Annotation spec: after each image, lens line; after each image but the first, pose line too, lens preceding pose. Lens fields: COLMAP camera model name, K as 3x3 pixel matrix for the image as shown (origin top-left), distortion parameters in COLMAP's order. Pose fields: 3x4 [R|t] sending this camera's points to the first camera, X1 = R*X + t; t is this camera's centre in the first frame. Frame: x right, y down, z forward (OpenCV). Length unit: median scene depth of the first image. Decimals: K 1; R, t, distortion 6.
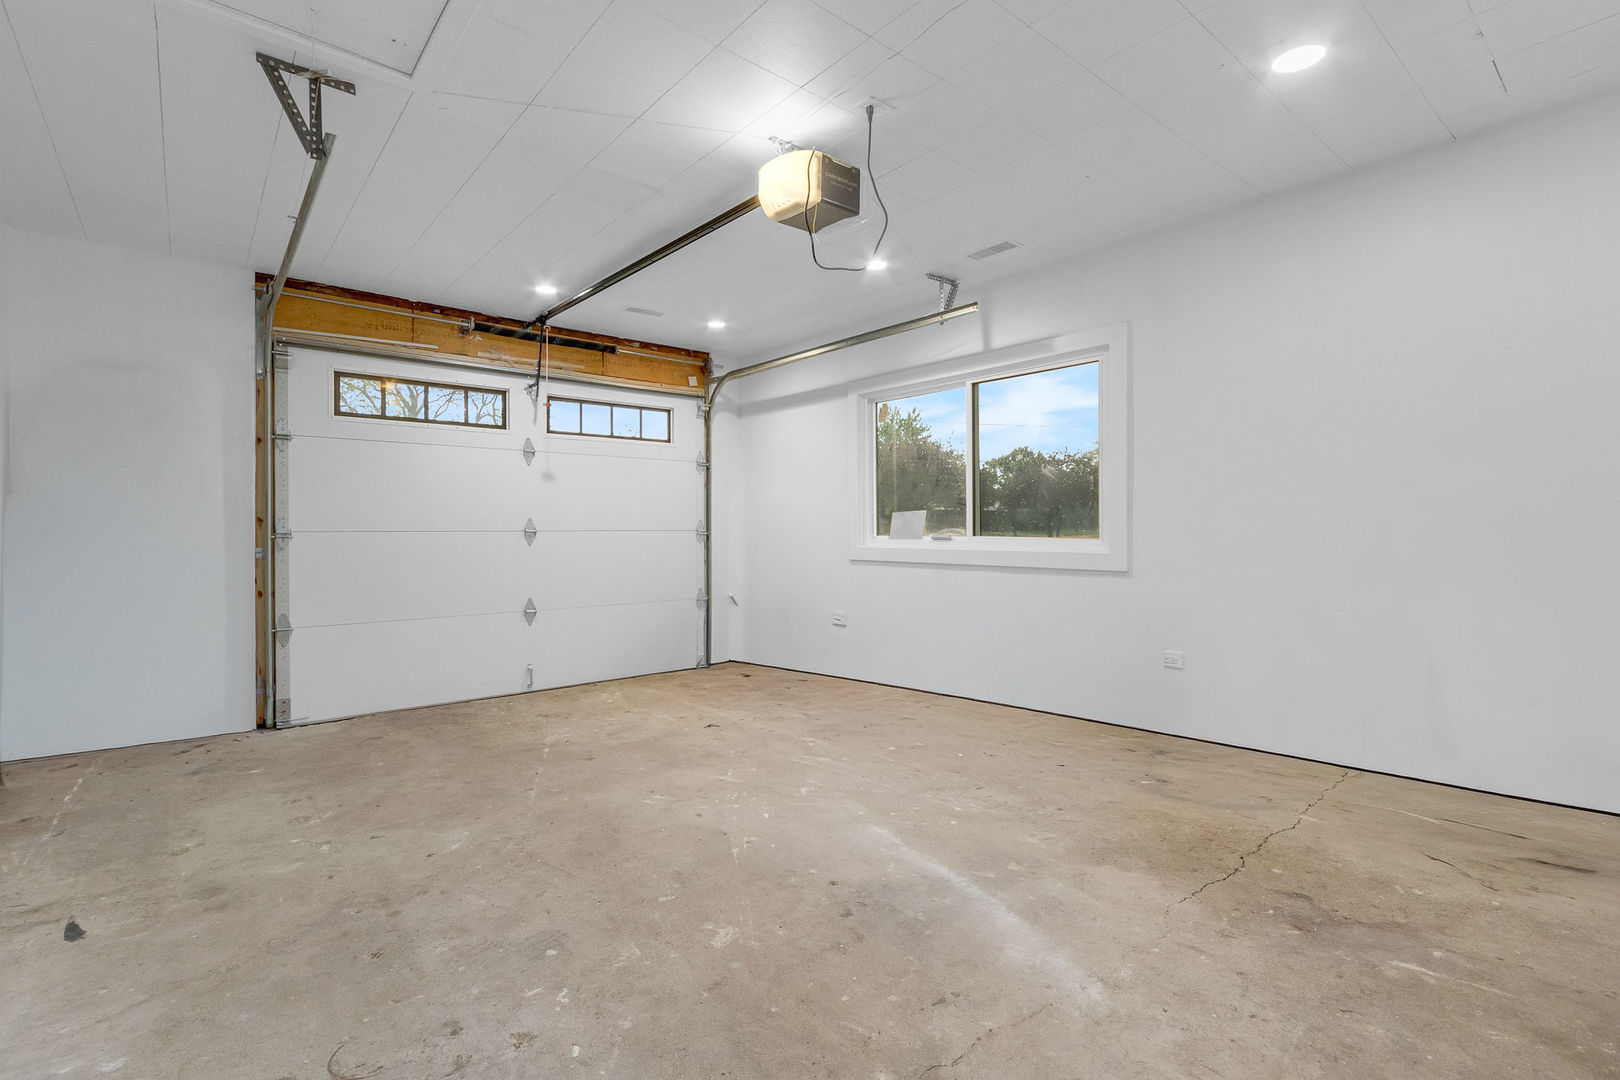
lens RADIAL K [[754.0, 0, 816.3], [0, 754.0, 537.8], [0, 0, 1]] dist [0.000596, 0.001144]
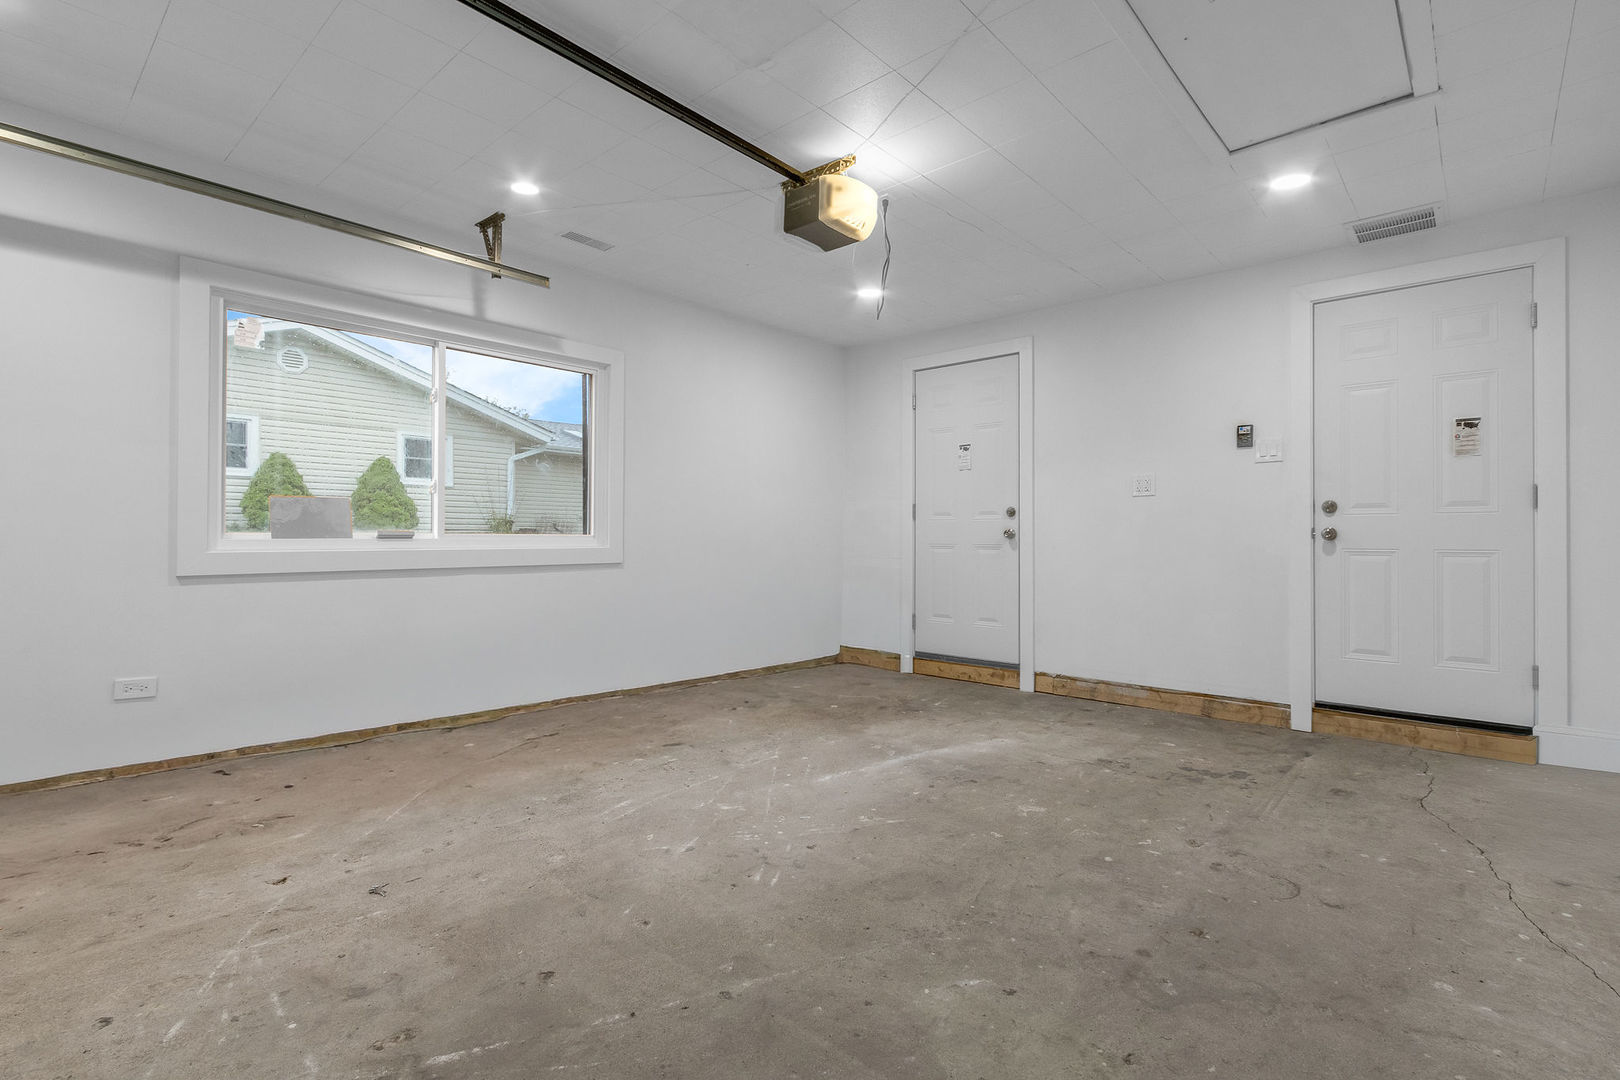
lens RADIAL K [[754.0, 0, 815.6], [0, 754.0, 534.2], [0, 0, 1]] dist [0.000596, 0.001144]
pose [[-0.148631, 0.002133, 0.988890, -1.274080], [0.009258, 0.999957, -0.000765, 0.006695], [-0.988849, 0.009041, -0.148644, 1.395575]]
